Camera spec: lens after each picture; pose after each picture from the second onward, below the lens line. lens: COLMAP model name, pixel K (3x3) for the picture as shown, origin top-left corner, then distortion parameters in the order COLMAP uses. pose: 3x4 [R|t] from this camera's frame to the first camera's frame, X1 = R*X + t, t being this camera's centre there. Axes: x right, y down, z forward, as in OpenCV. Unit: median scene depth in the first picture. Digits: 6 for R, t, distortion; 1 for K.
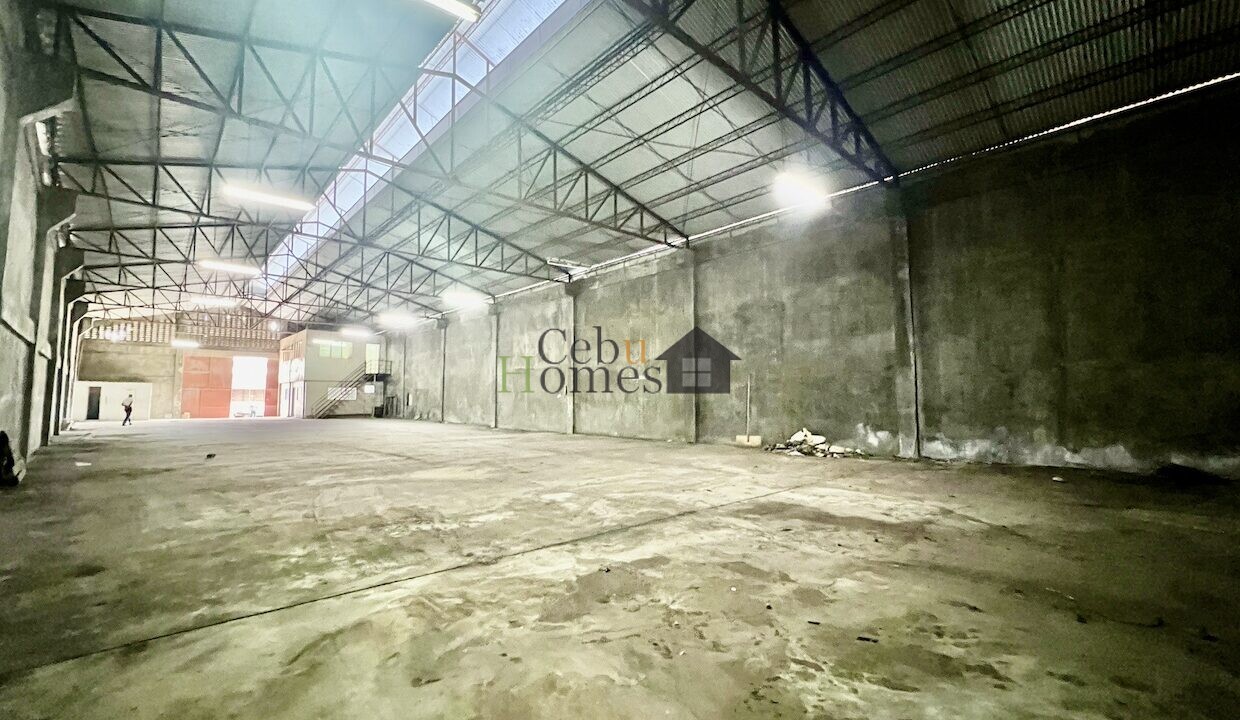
lens RADIAL K [[498.3, 0, 616.2], [0, 498.3, 360.4], [0, 0, 1]] dist [-0.001065, 0.000202]
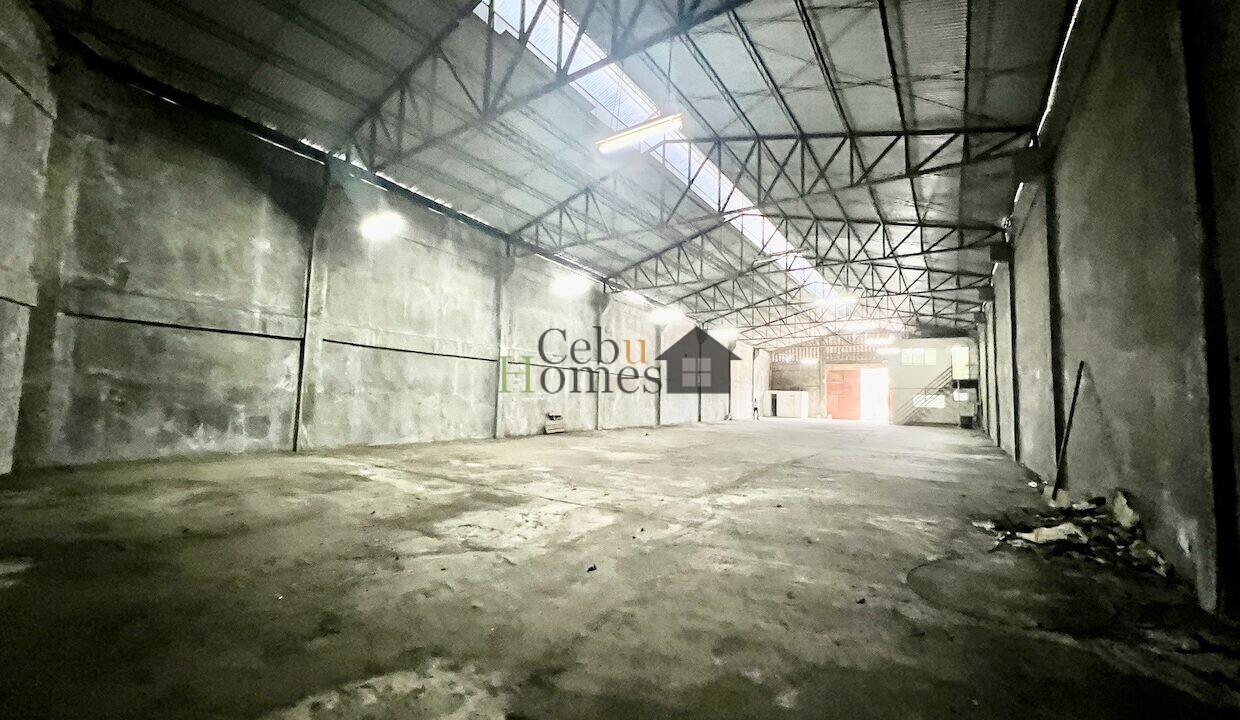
lens RADIAL K [[498.3, 0, 616.2], [0, 498.3, 360.4], [0, 0, 1]] dist [-0.001065, 0.000202]
pose [[0.225502, -0.067460, -0.971904, 0.272200], [0.048900, 0.997126, -0.057865, 0.014501], [0.973015, -0.034478, 0.228152, 0.192218]]
